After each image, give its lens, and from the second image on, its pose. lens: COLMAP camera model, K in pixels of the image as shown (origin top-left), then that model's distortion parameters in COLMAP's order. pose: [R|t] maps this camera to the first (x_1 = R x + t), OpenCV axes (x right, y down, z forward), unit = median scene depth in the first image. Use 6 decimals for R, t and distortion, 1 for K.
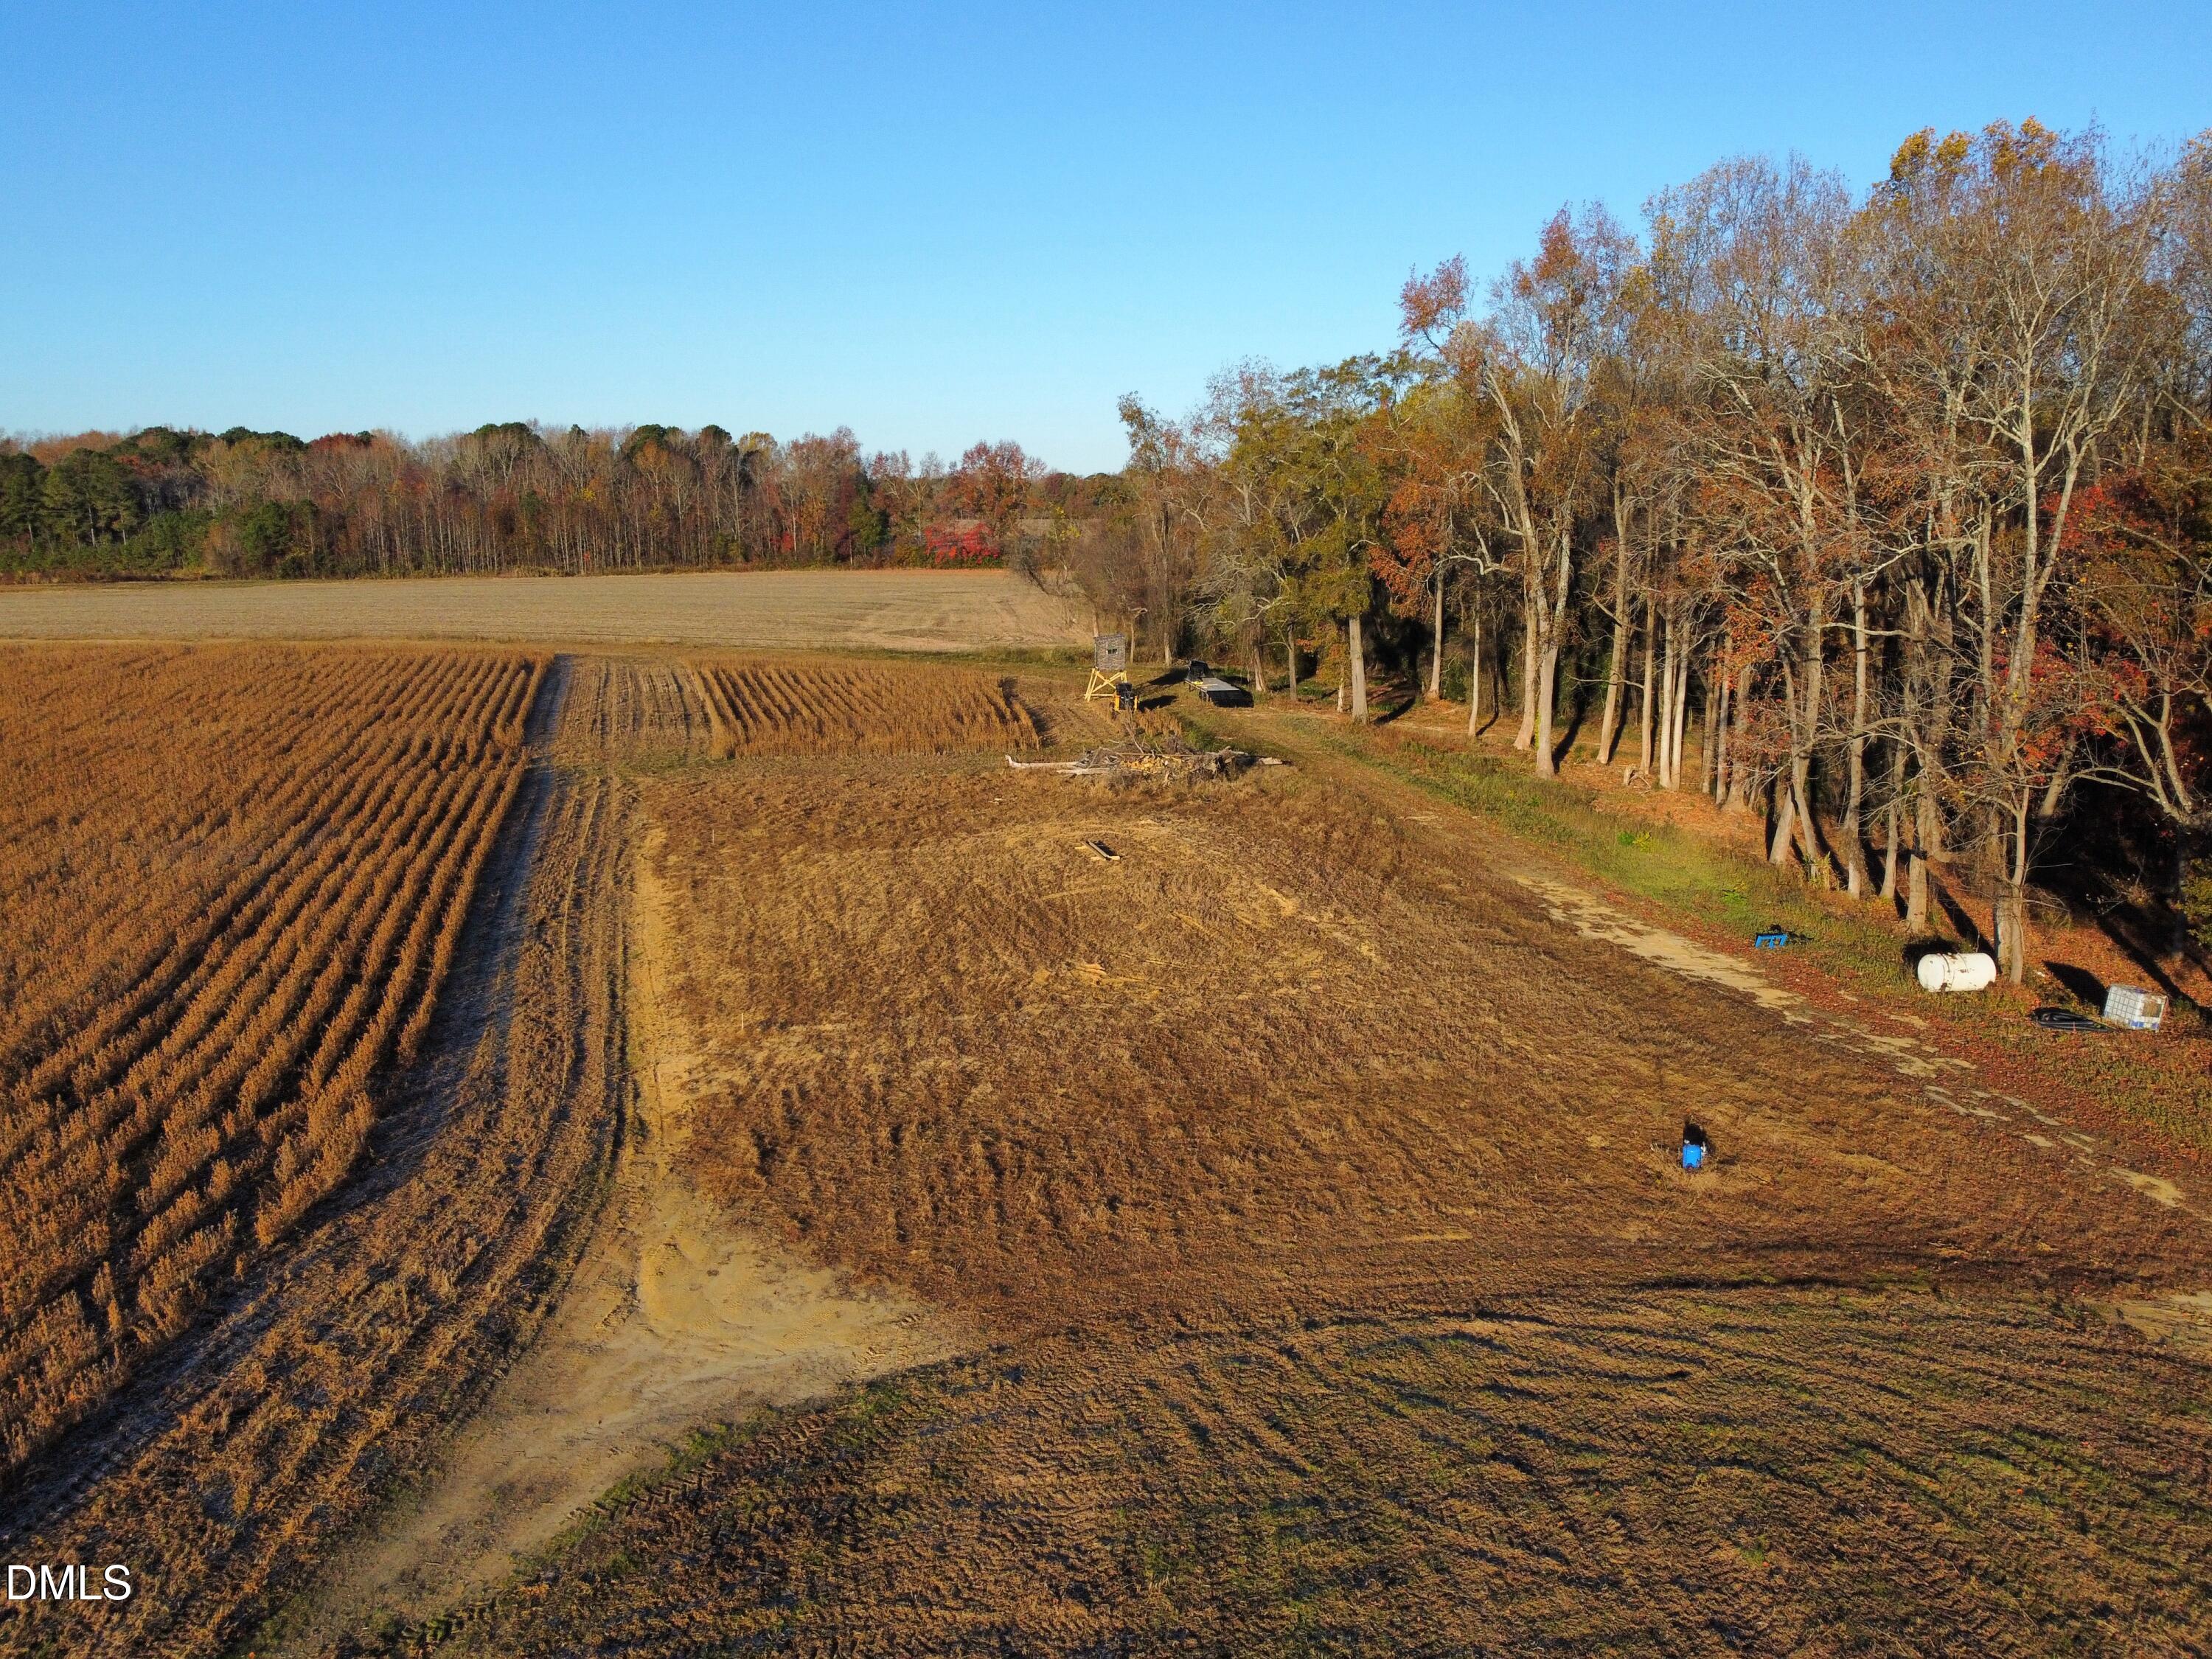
lens RADIAL K [[1677.0, 0, 1102.6], [0, 1677.0, 829.6], [0, 0, 1]] dist [0.003804, -0.006680]
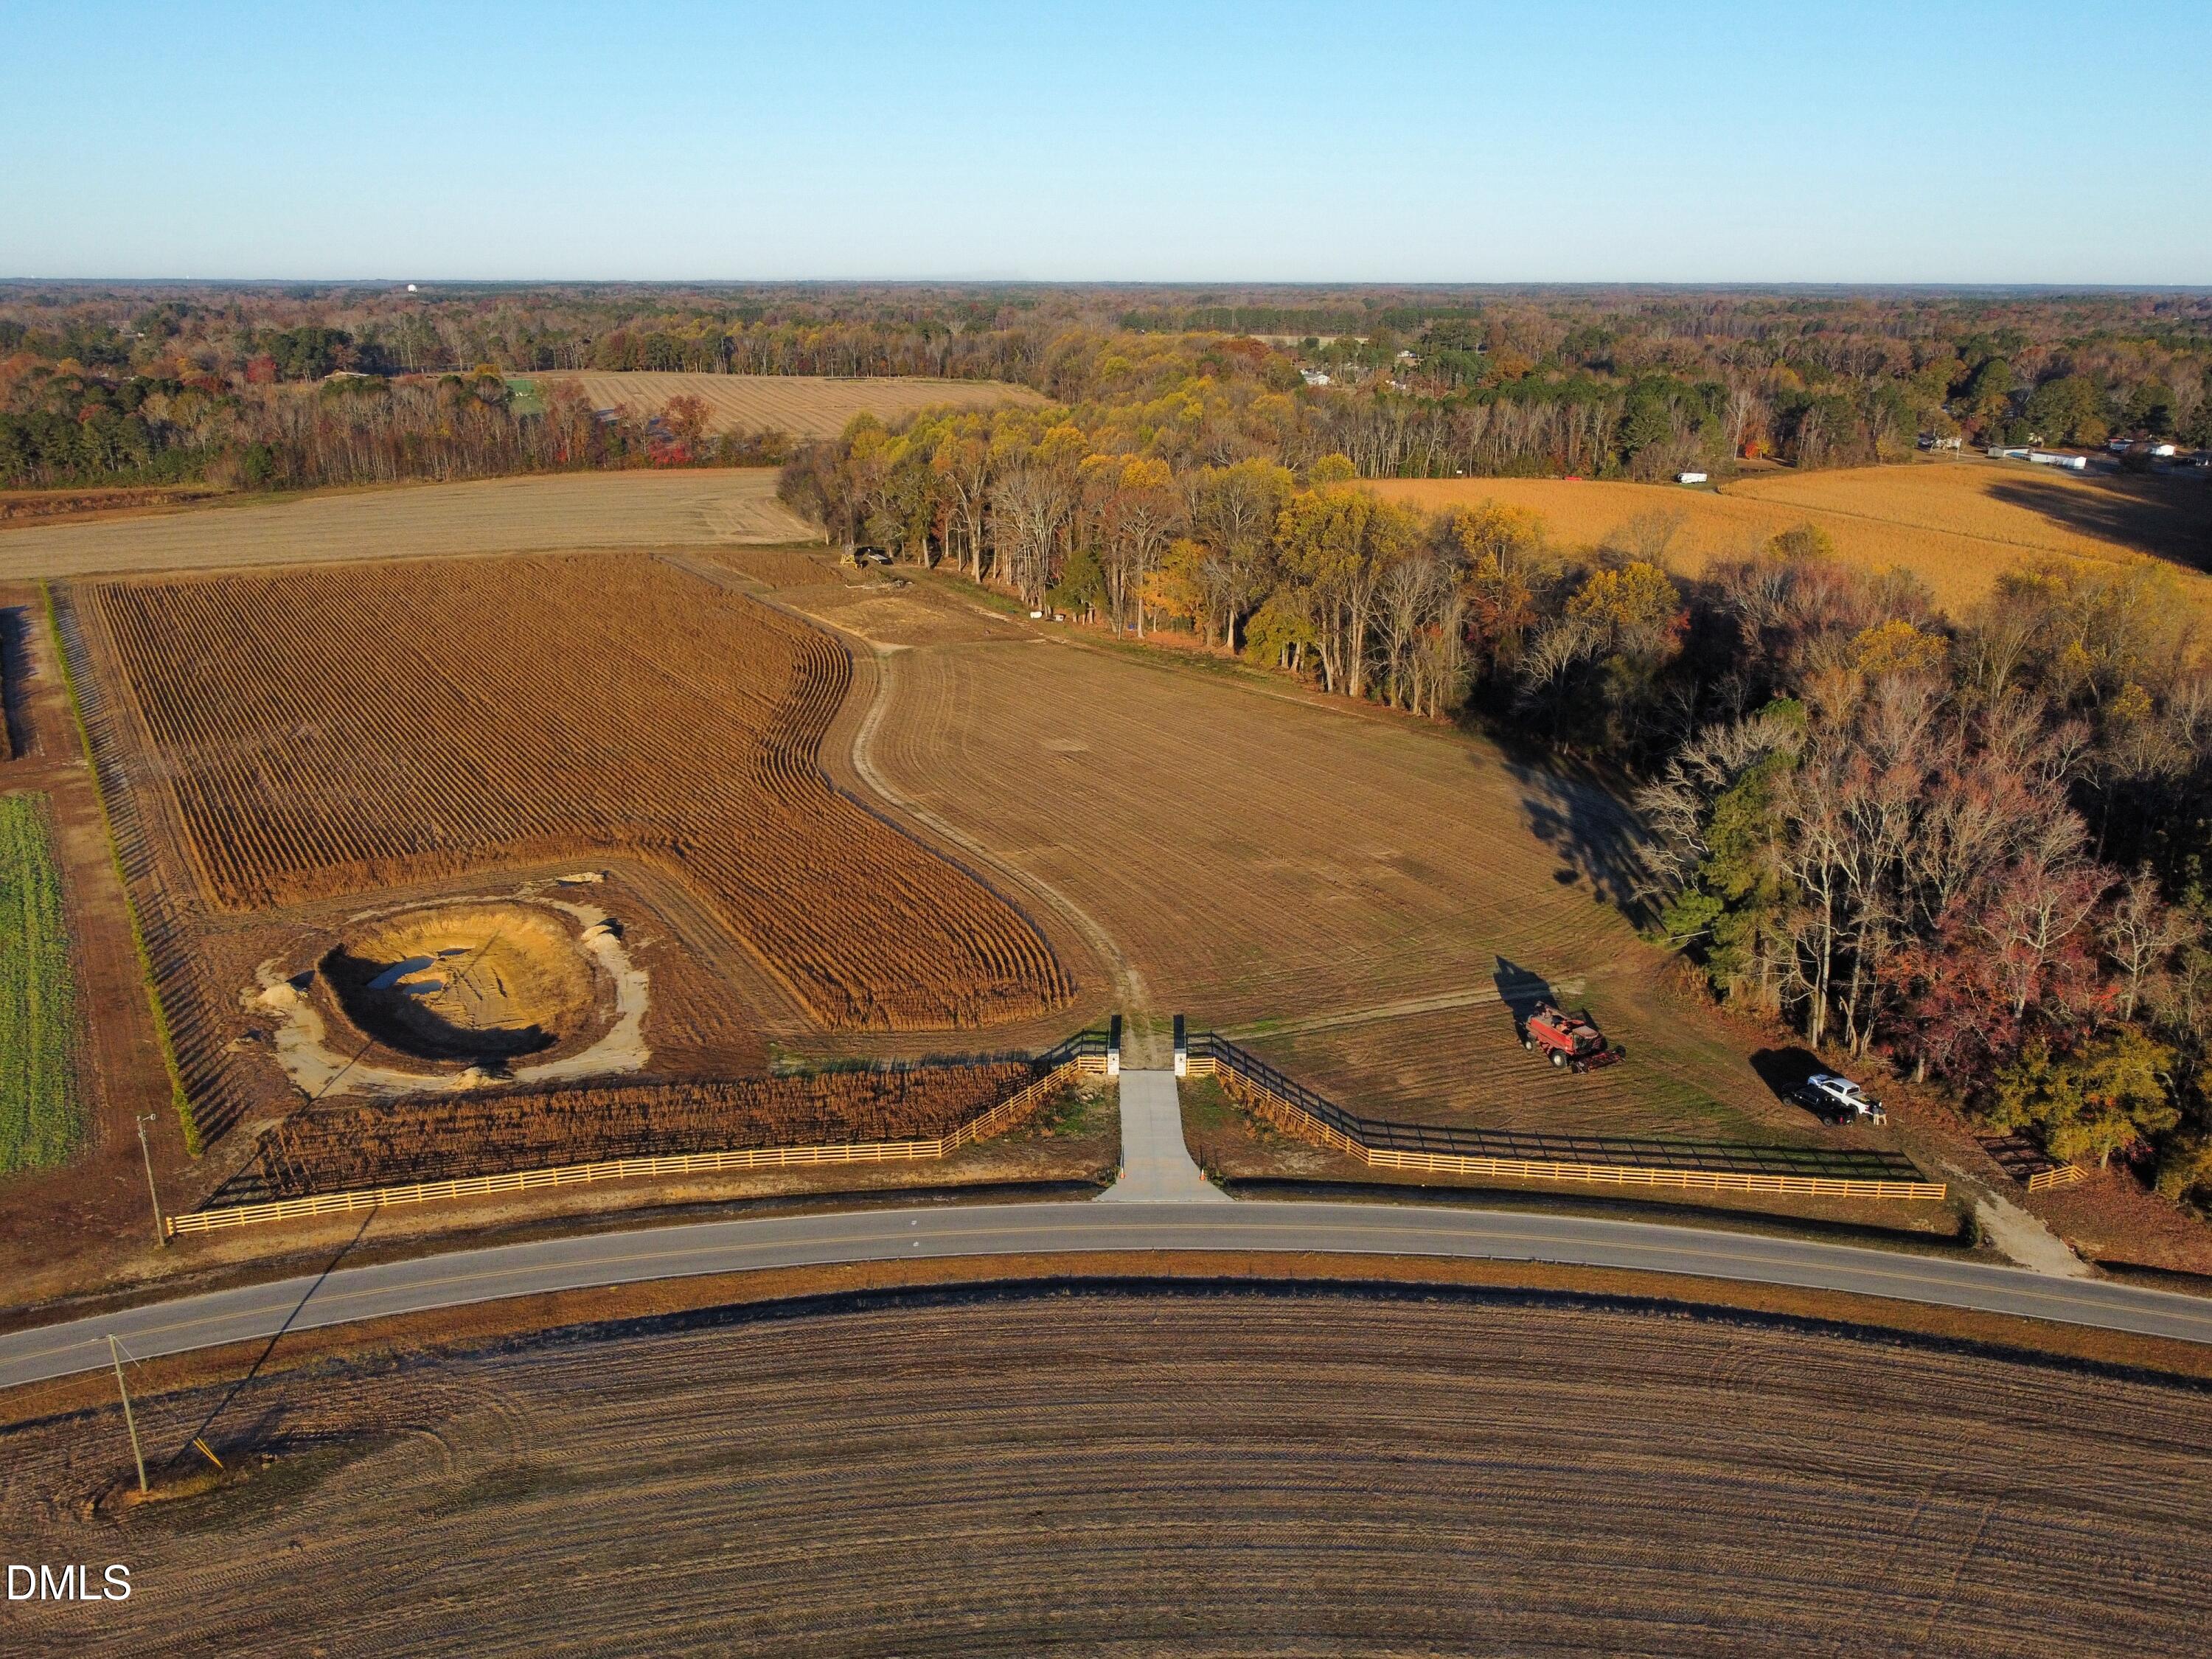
lens RADIAL K [[1677.0, 0, 1102.0], [0, 1677.0, 833.2], [0, 0, 1]] dist [0.003804, -0.006680]
pose [[0.956127, -0.090466, 0.278635, -0.637473], [0.054526, 0.989460, 0.134150, 0.038902], [-0.287834, -0.113071, 0.950982, -3.034934]]
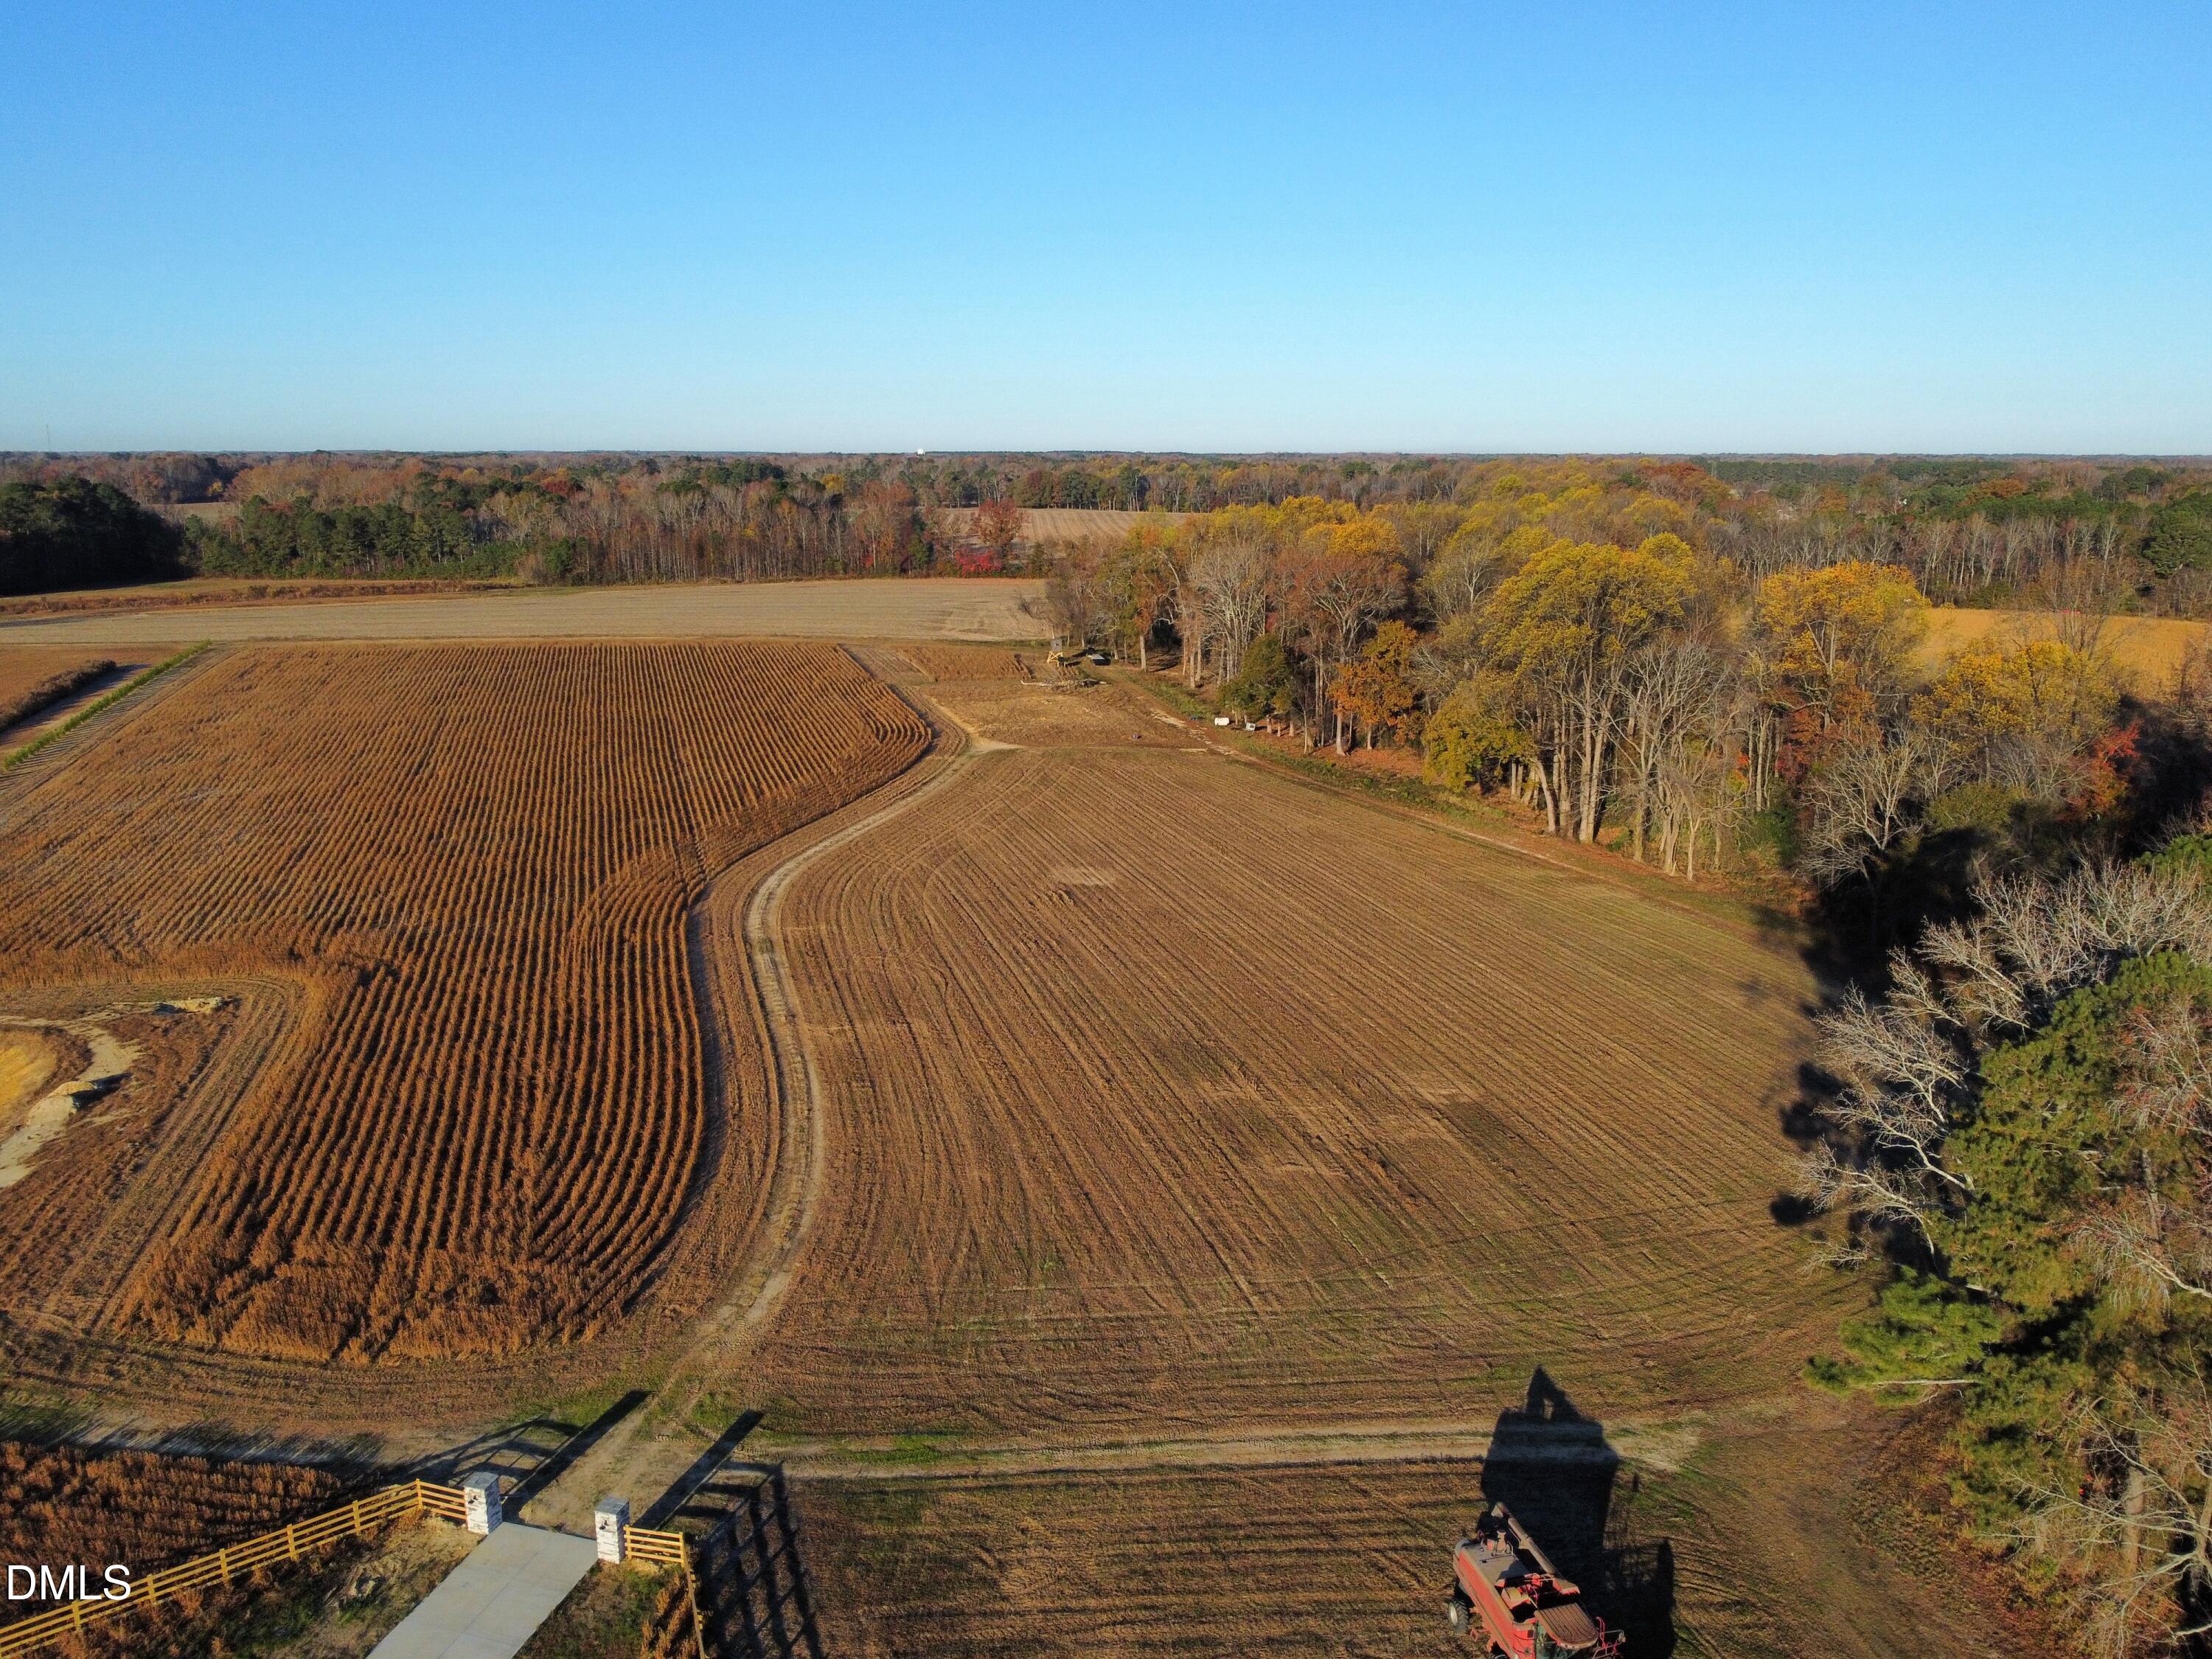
lens RADIAL K [[1677.0, 0, 1101.1], [0, 1677.0, 832.6], [0, 0, 1]] dist [0.003804, -0.006680]
pose [[0.999947, -0.000781, 0.010260, 0.064591], [0.000478, 0.999564, 0.029511, 0.154545], [-0.010278, -0.029504, 0.999512, -2.268142]]
